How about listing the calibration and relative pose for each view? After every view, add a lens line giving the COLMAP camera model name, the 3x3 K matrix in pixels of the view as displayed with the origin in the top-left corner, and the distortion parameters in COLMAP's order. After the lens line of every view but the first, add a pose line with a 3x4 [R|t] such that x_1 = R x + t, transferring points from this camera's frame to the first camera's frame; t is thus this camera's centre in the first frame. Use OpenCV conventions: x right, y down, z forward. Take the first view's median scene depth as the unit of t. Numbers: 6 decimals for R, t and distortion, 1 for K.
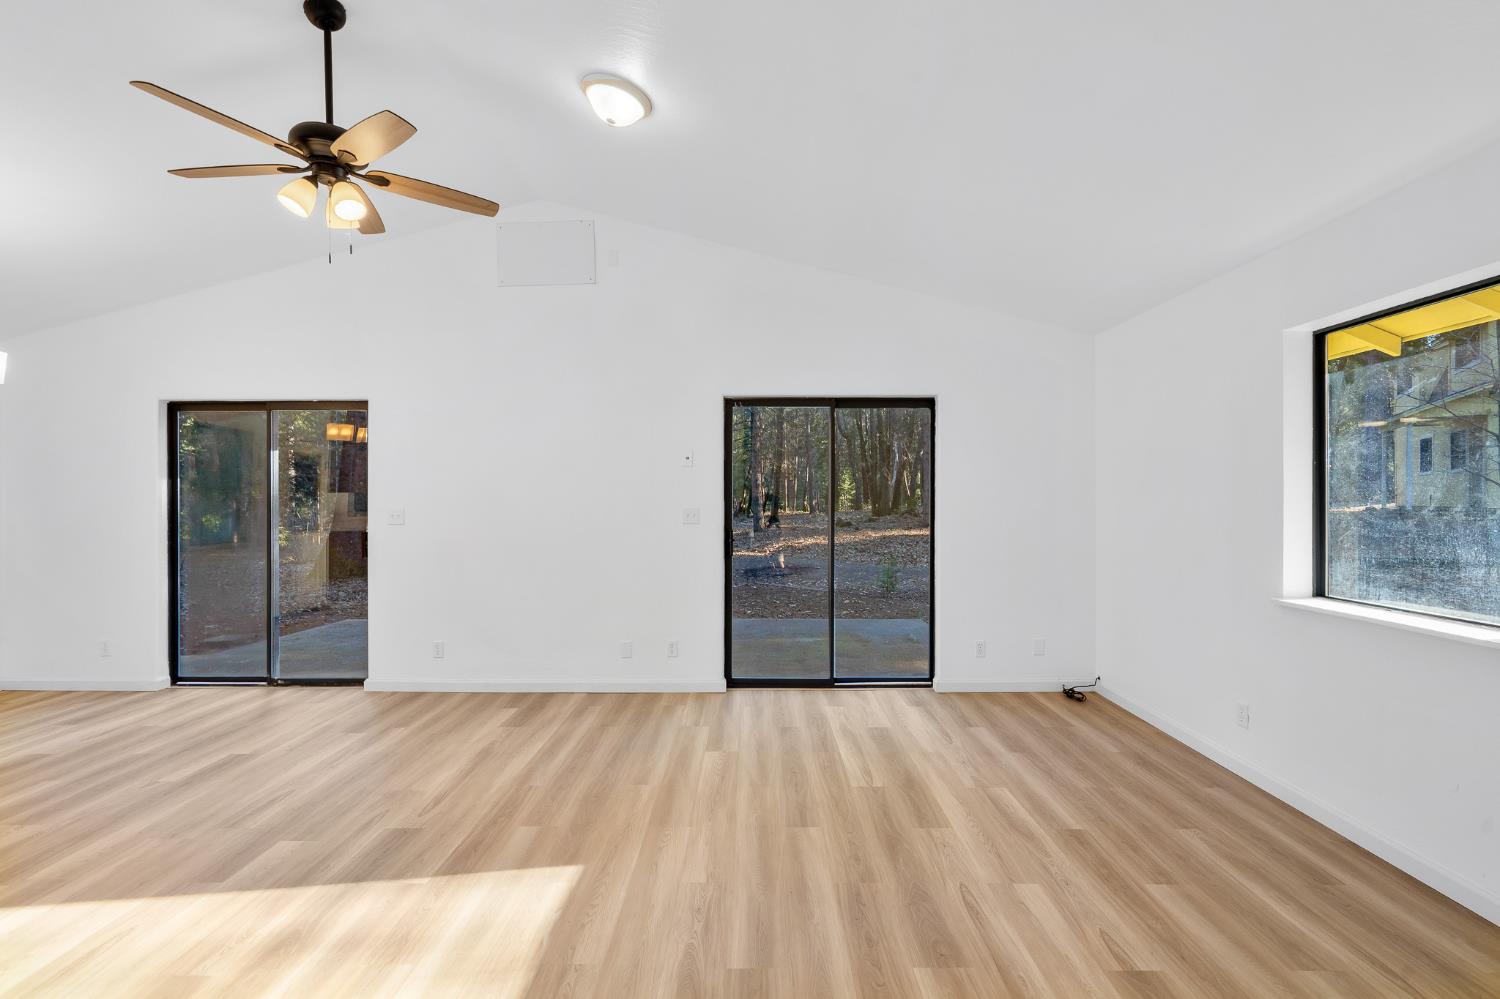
lens RADIAL K [[680.4, 0, 755.4], [0, 680.4, 498.8], [0, 0, 1]] dist [-0.003885, 0.003069]
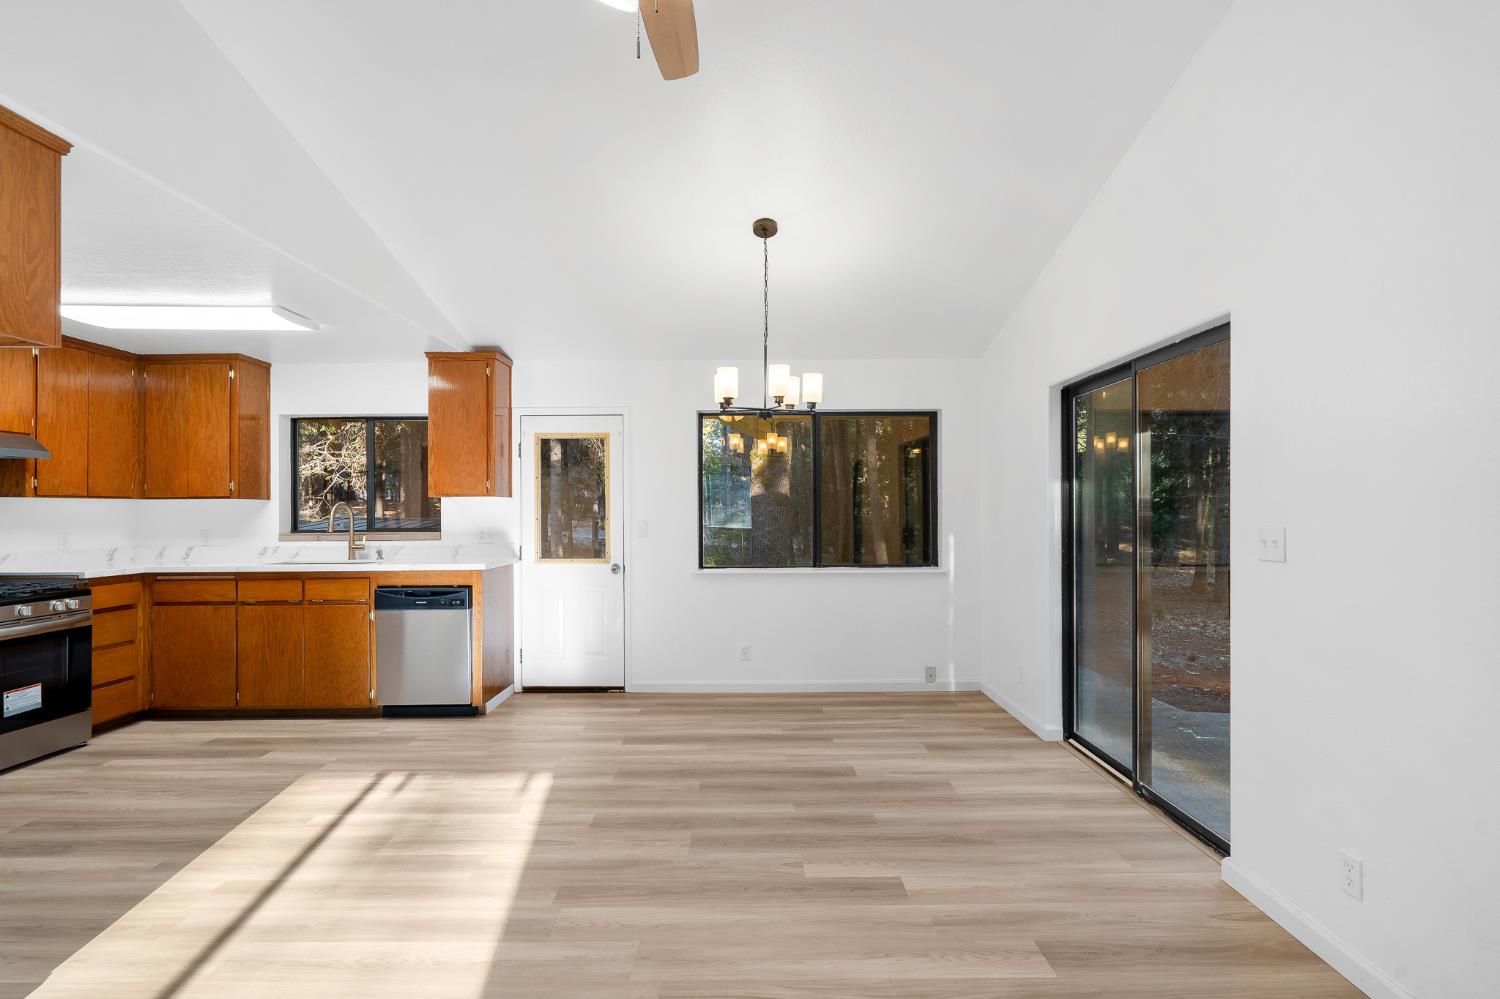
lens RADIAL K [[680.4, 0, 749.8], [0, 680.4, 510.3], [0, 0, 1]] dist [-0.003885, 0.003069]
pose [[0.003940, 0.000701, -0.999992, -0.103127], [0.005701, 0.999983, 0.000724, 0.002611], [0.999976, -0.005704, 0.003936, 1.066252]]
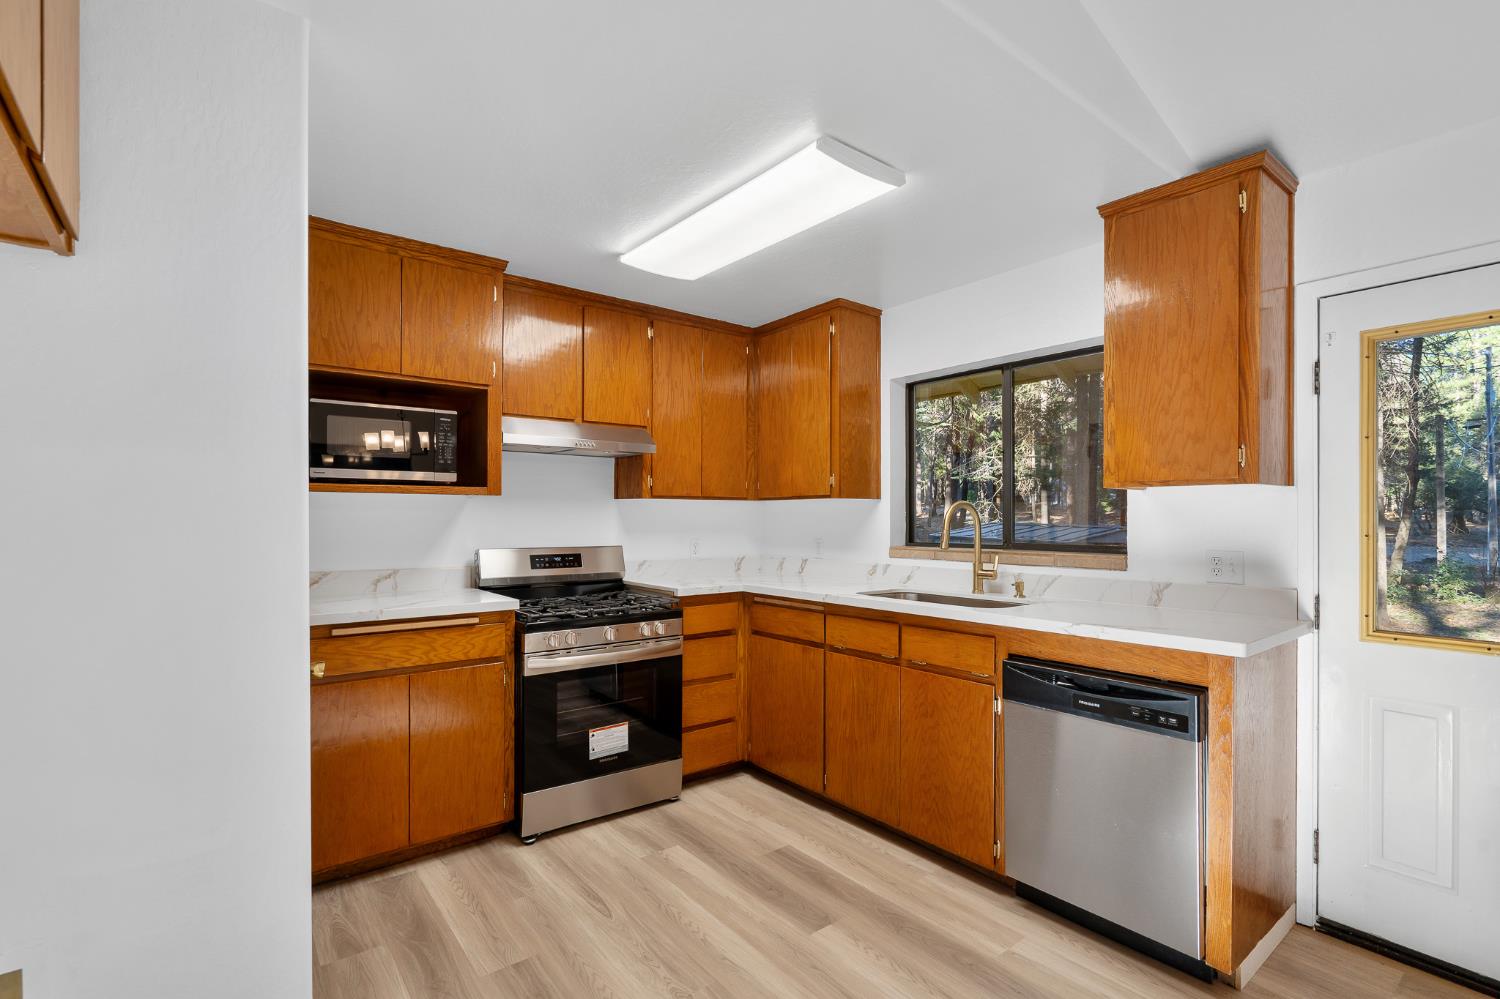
lens RADIAL K [[680.4, 0, 755.2], [0, 680.4, 517.4], [0, 0, 1]] dist [-0.003885, 0.003069]
pose [[-0.784480, 0.001397, -0.620152, -0.894740], [0.001275, 0.999999, 0.000641, 0.002367], [0.620153, -0.000288, -0.784481, 0.685479]]
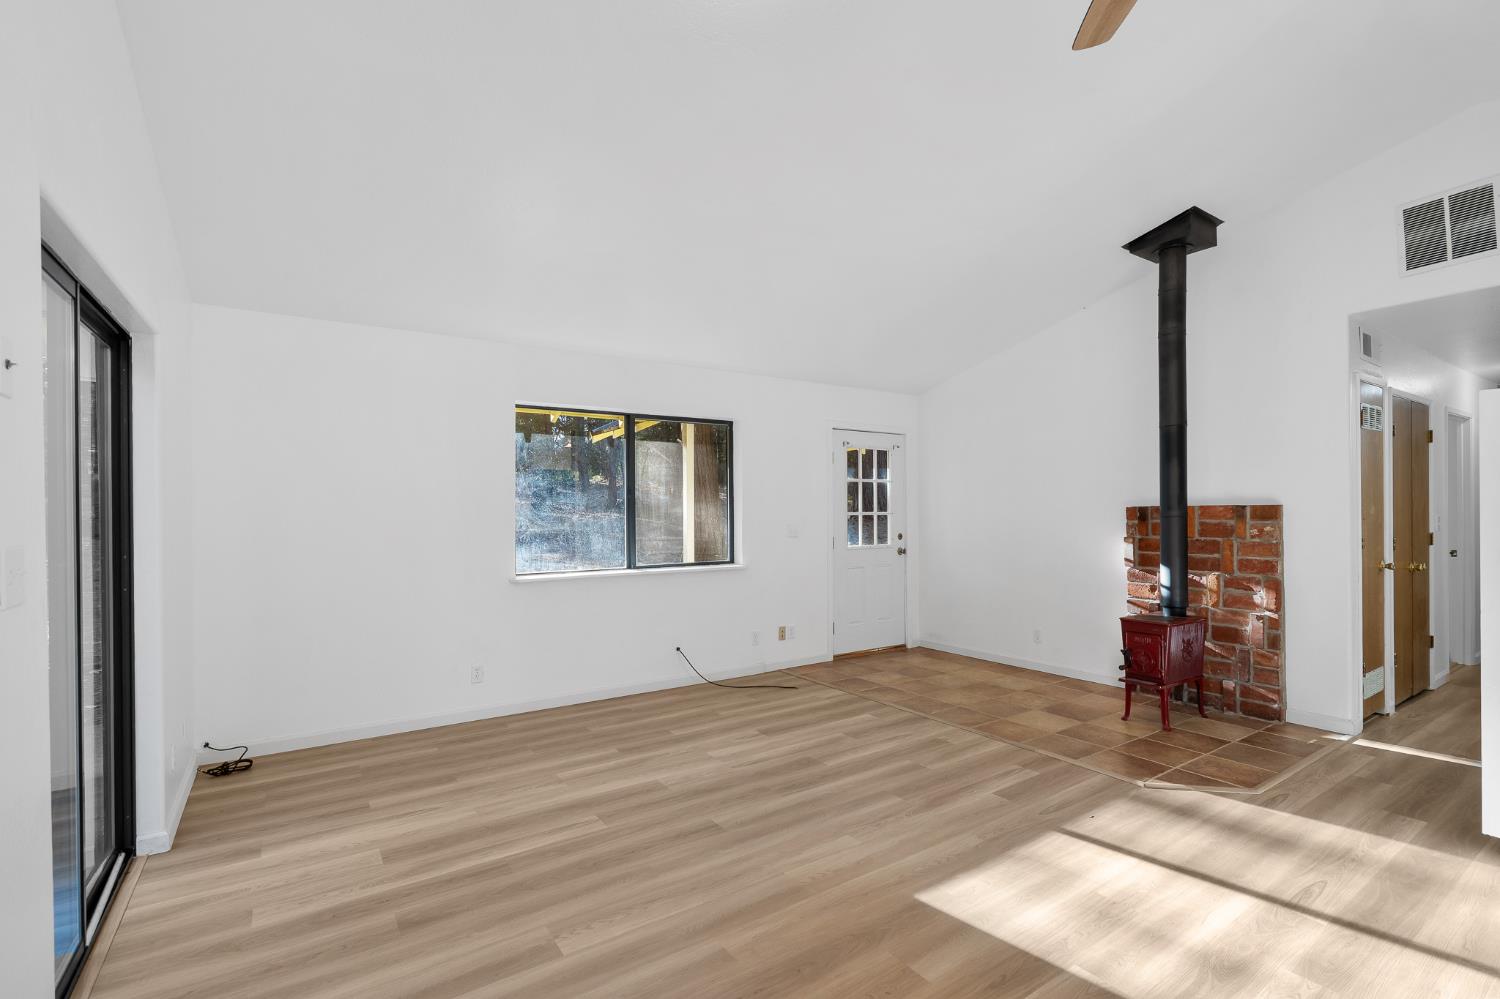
lens RADIAL K [[680.4, 0, 751.1], [0, 680.4, 511.8], [0, 0, 1]] dist [-0.003885, 0.003069]
pose [[-0.563287, 0.005250, 0.826245, -0.805551], [0.007671, 0.999970, -0.001124, 0.004991], [-0.826226, 0.005705, -0.563310, 1.516427]]
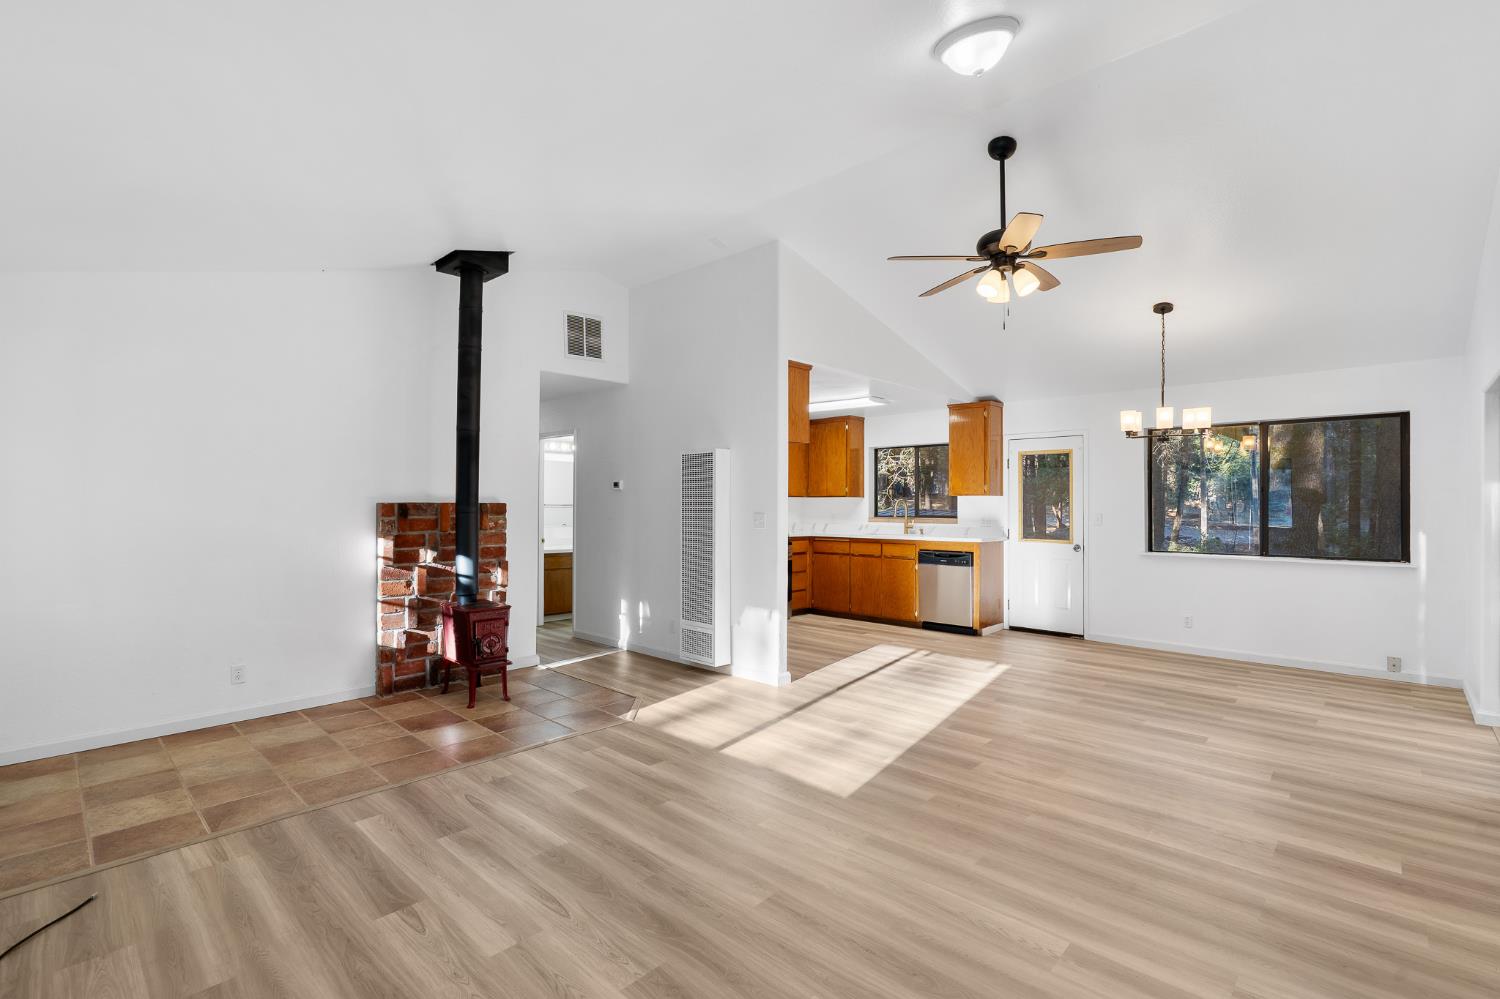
lens RADIAL K [[680.4, 0, 747.4], [0, 680.4, 497.8], [0, 0, 1]] dist [-0.003885, 0.003069]
pose [[-0.686531, -0.007790, -0.727059, 0.686396], [-0.001860, 0.999958, -0.008958, -0.000907], [0.727098, -0.004798, -0.686517, 1.530054]]
